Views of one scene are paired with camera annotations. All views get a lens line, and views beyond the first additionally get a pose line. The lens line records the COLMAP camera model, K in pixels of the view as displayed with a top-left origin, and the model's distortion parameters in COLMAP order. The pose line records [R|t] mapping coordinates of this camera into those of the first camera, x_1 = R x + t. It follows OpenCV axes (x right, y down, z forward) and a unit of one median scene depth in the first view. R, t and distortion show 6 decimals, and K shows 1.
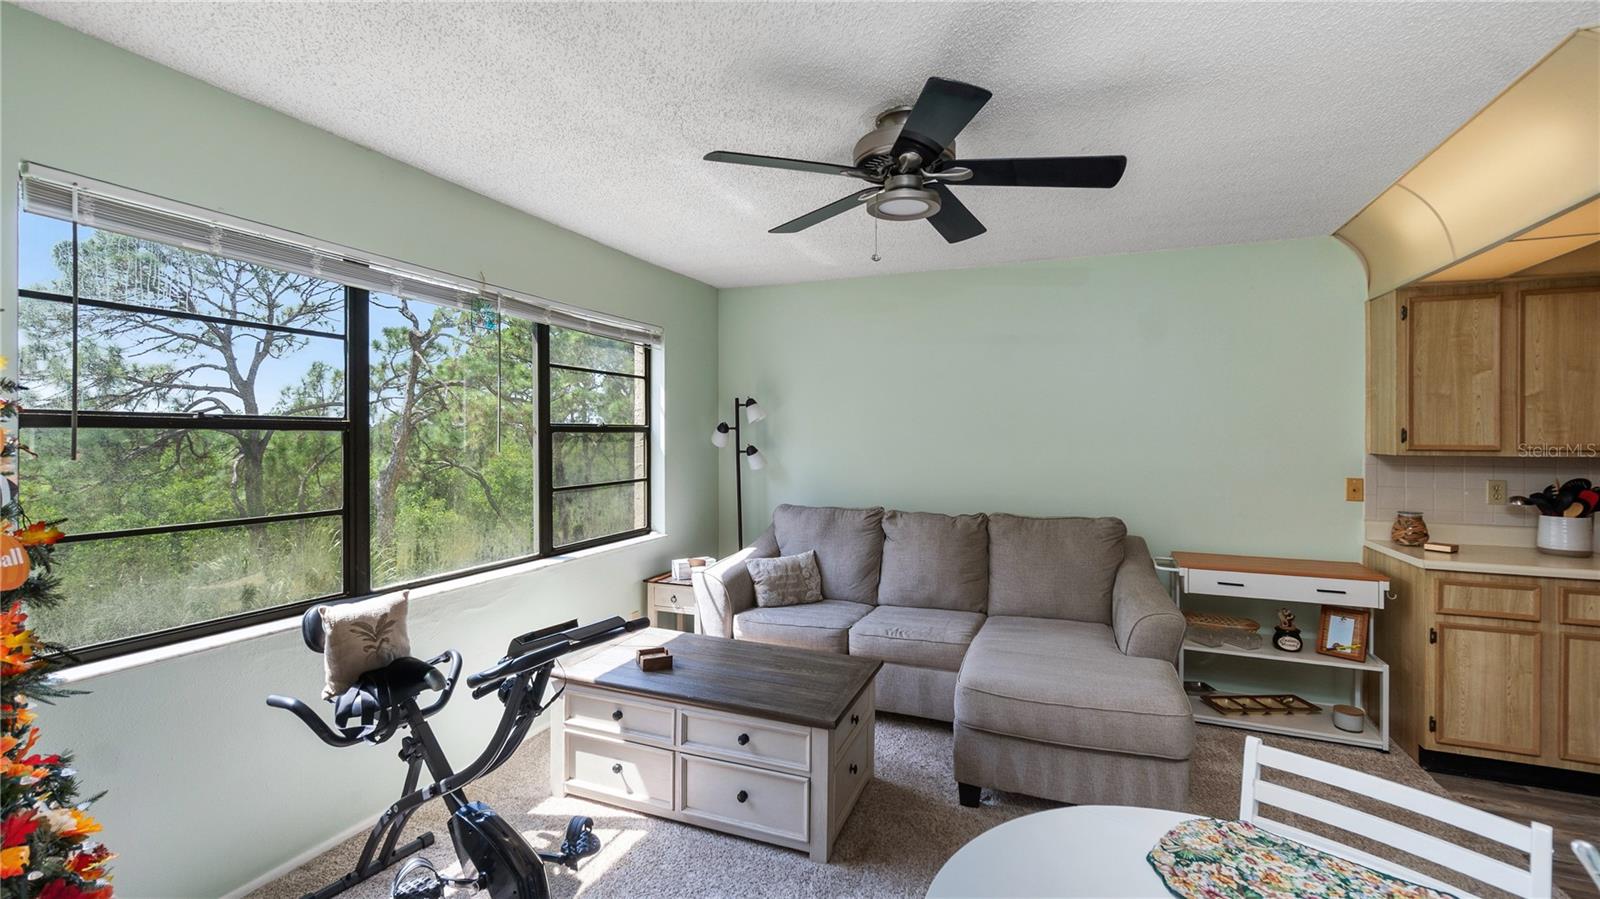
lens RADIAL K [[678.9, 0, 777.9], [0, 678.9, 437.7], [0, 0, 1]] dist [-0.000266, 0.000140]
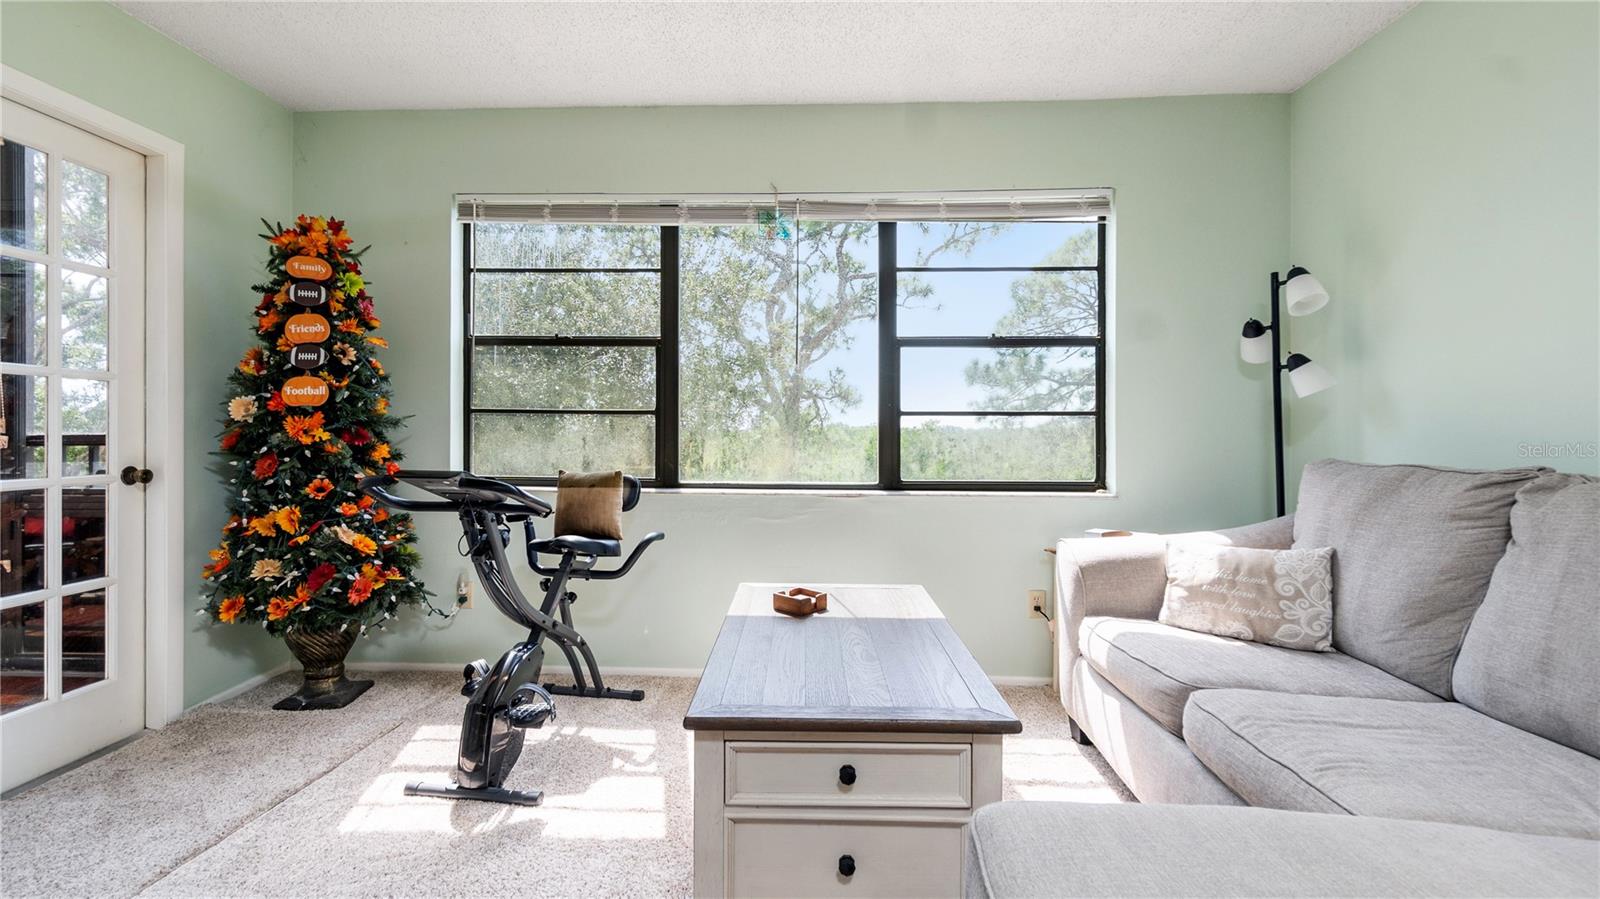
lens RADIAL K [[678.9, 0, 777.9], [0, 678.9, 437.7], [0, 0, 1]] dist [-0.000266, 0.000140]
pose [[0.365518, 0.012625, -0.930719, 0.359913], [-0.006153, 0.999919, 0.011147, 0.086288], [0.930784, 0.001653, 0.365566, 0.467002]]
